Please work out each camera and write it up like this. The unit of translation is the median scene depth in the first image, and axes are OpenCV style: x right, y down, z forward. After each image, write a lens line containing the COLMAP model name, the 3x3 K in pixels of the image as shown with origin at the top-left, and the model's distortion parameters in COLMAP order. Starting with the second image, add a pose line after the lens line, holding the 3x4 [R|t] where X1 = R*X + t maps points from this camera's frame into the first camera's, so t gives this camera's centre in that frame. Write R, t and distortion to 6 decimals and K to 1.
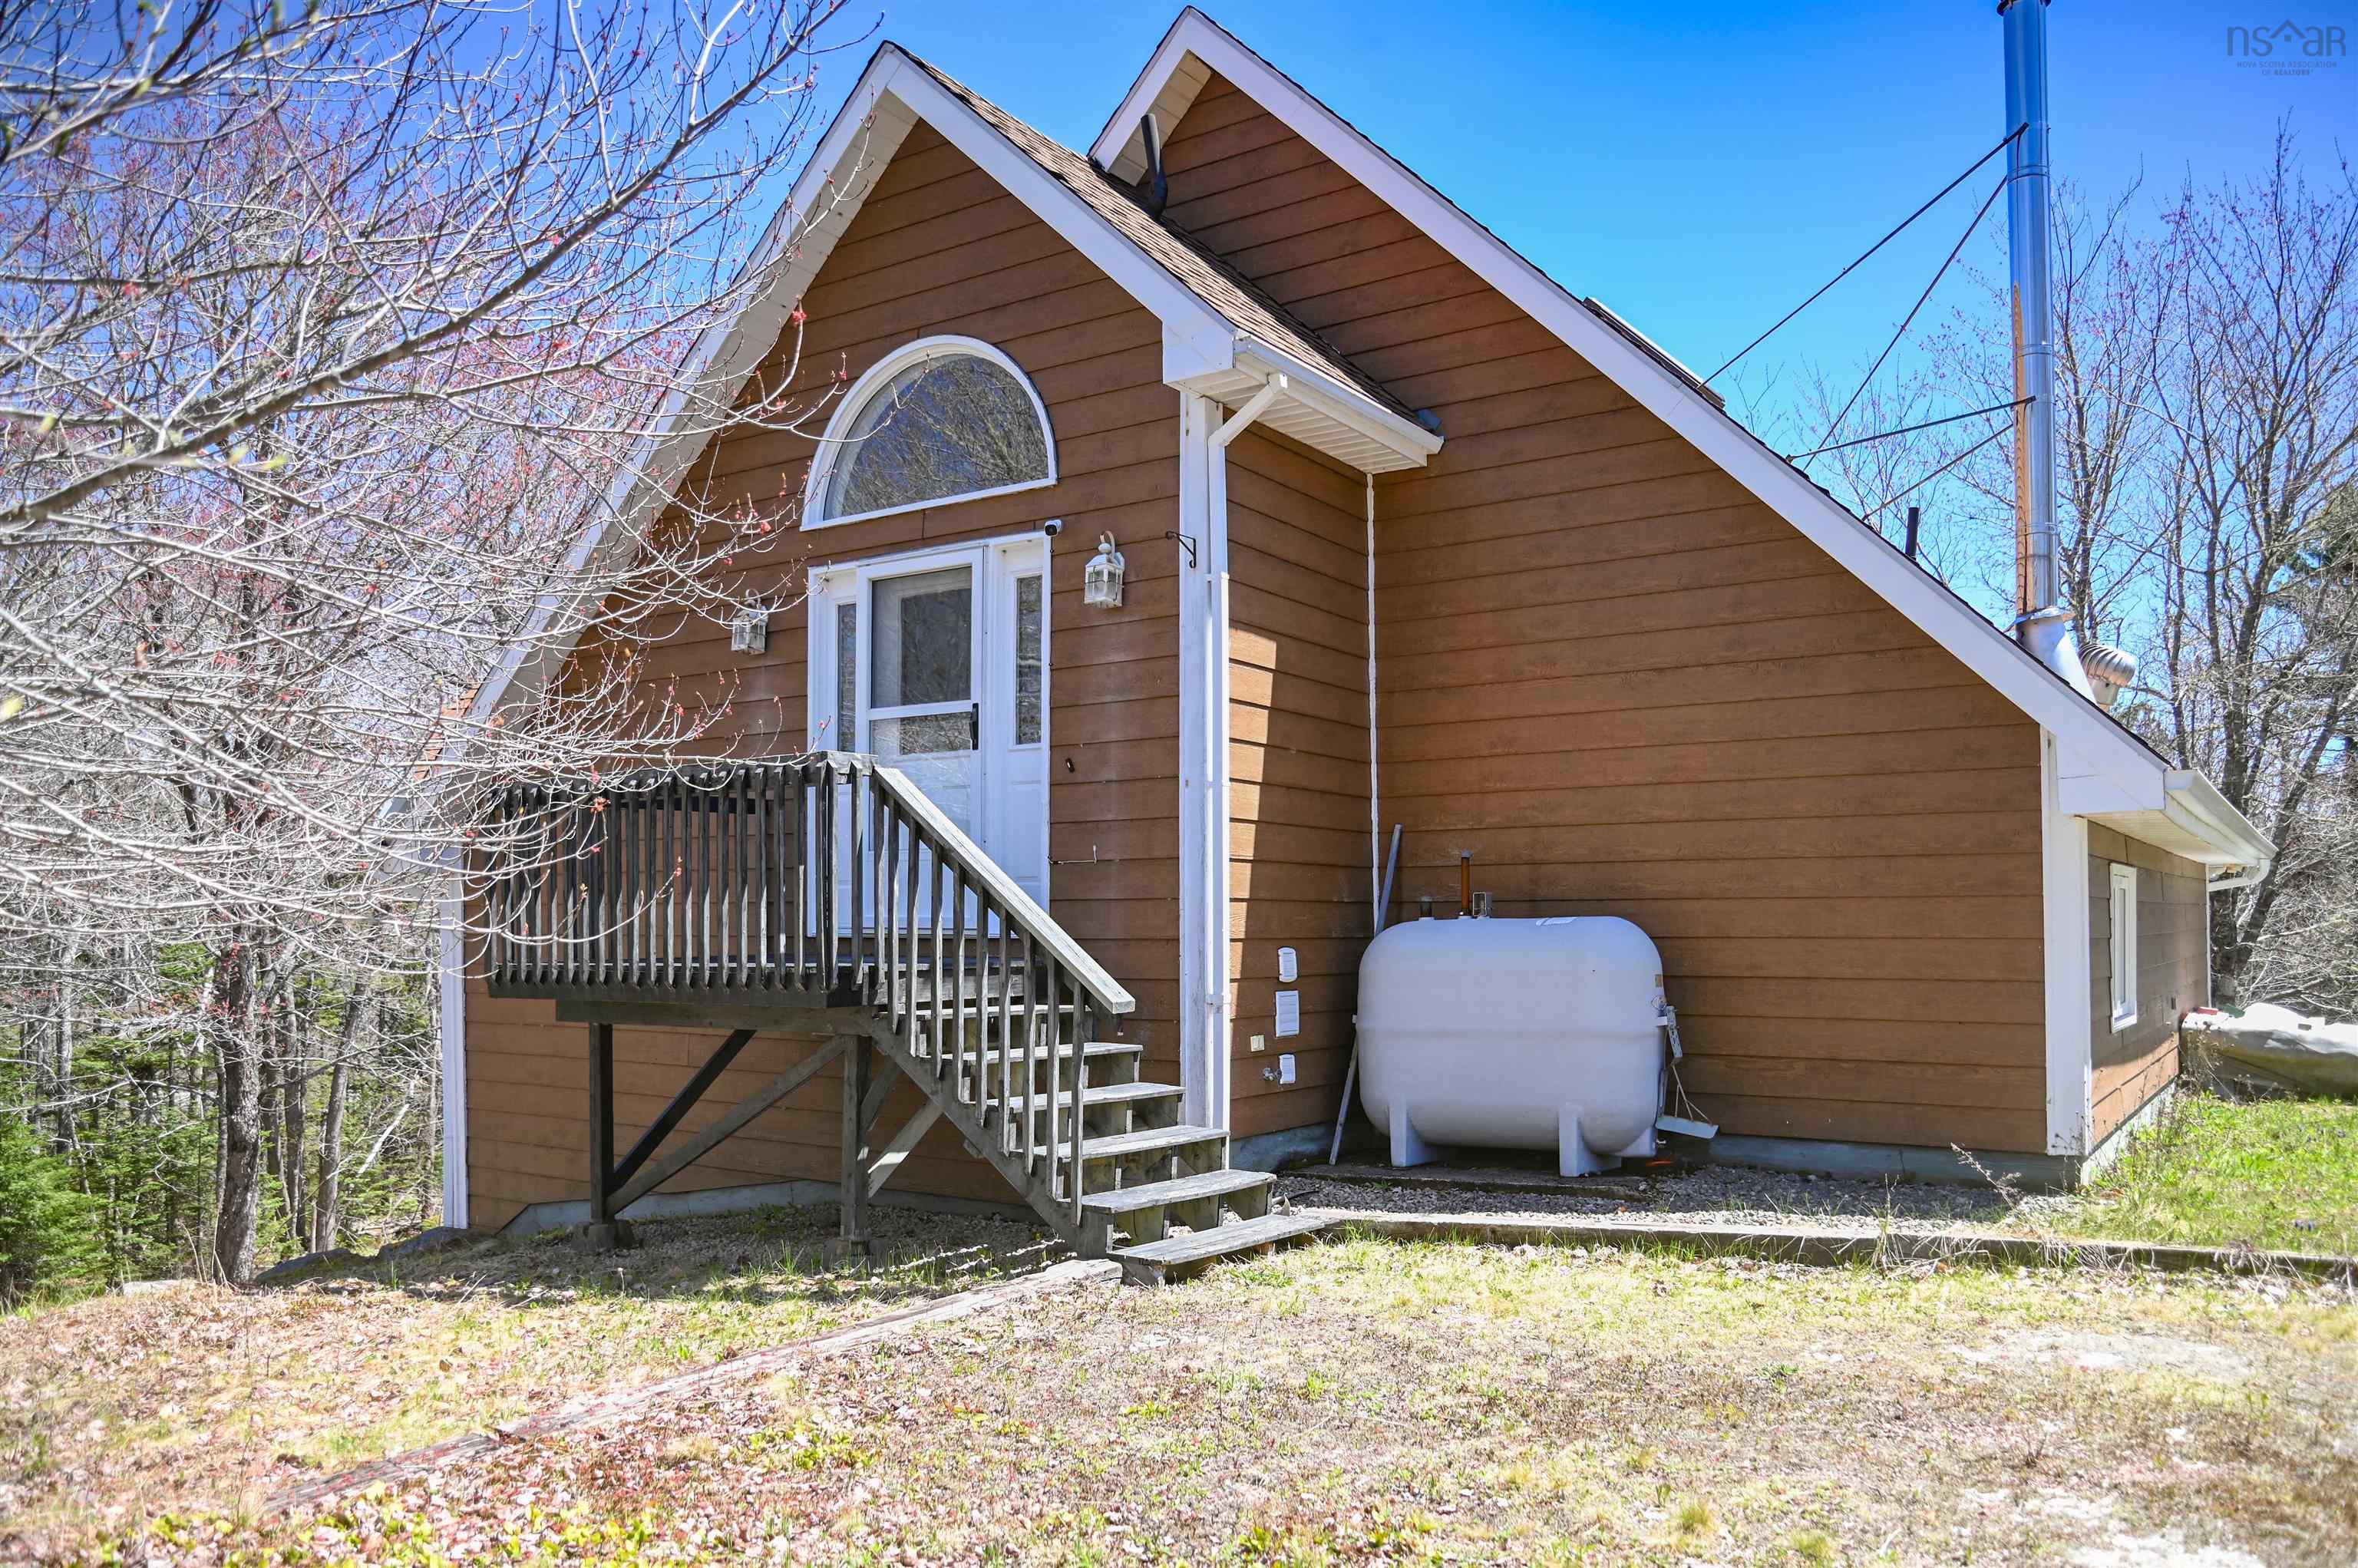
lens RADIAL K [[1729.8, 0, 1178.2], [0, 1729.8, 788.8], [0, 0, 1]] dist [-0.047812, 0.016051]
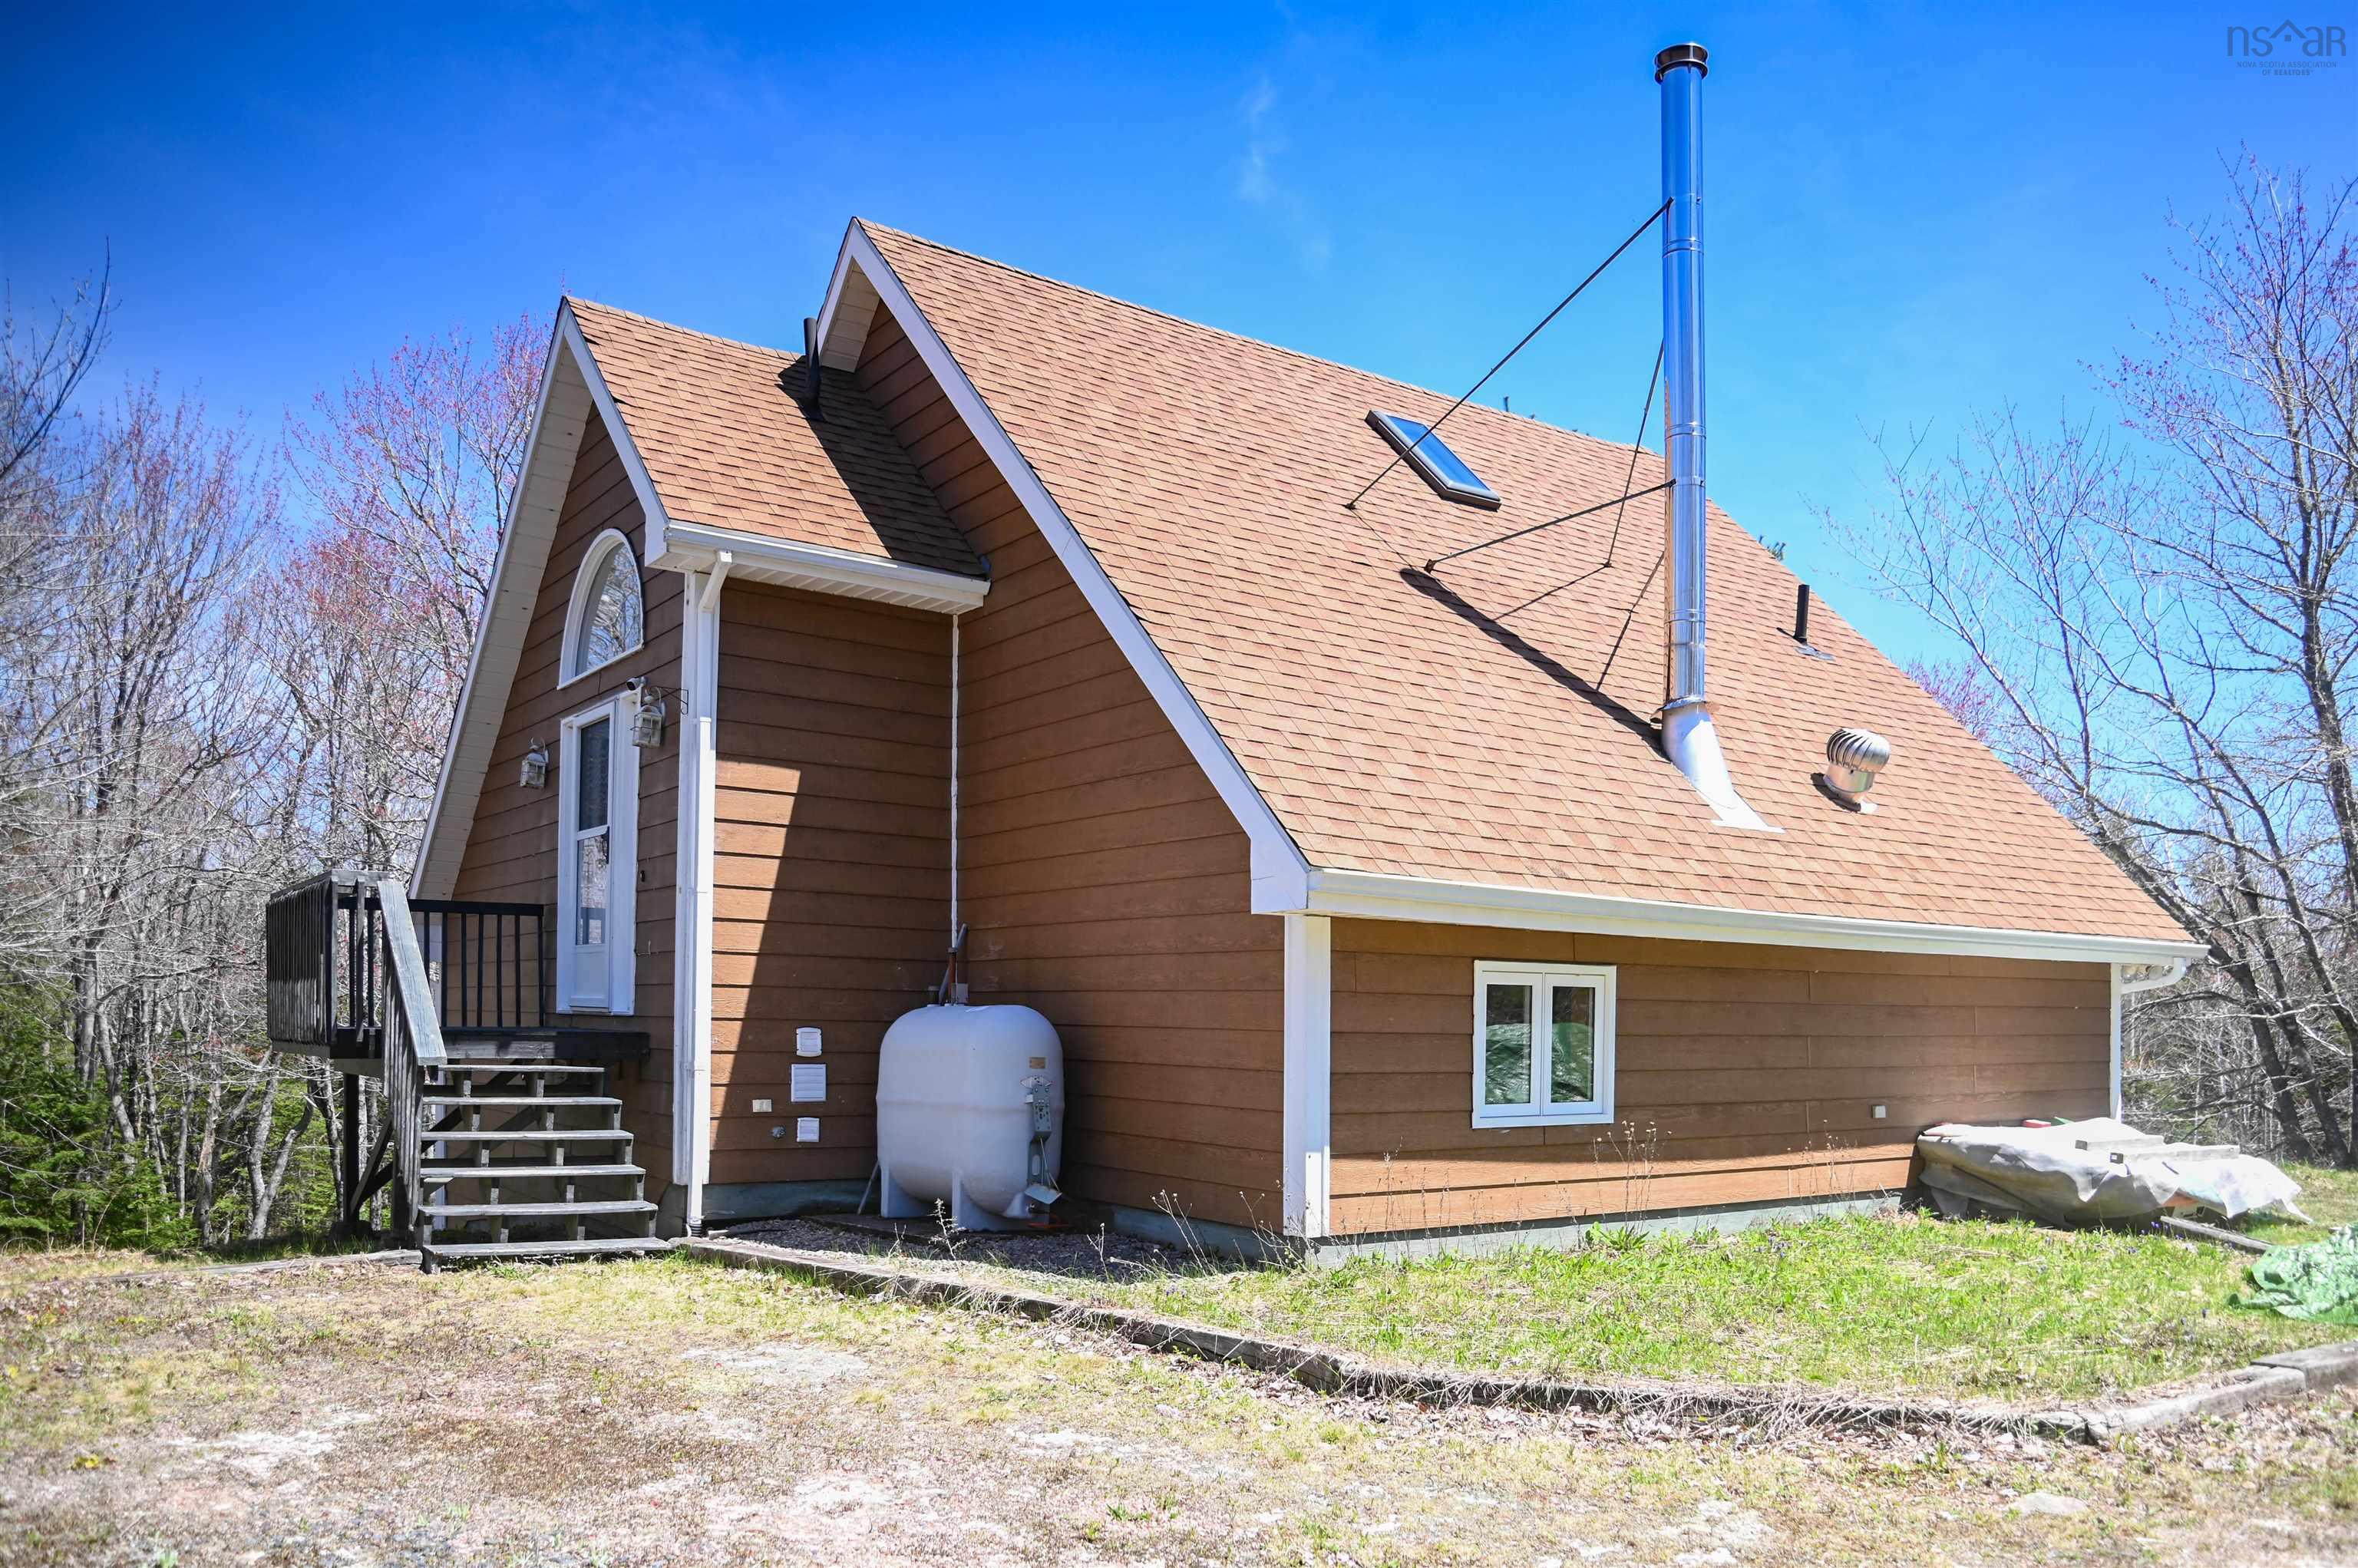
lens RADIAL K [[1729.8, 0, 1112.9], [0, 1729.8, 931.4], [0, 0, 1]] dist [-0.047812, 0.016051]
pose [[0.937308, -0.001044, -0.348500, 0.677551], [0.010796, 0.999603, 0.026041, -0.003106], [0.348335, -0.028171, 0.936947, -0.037802]]
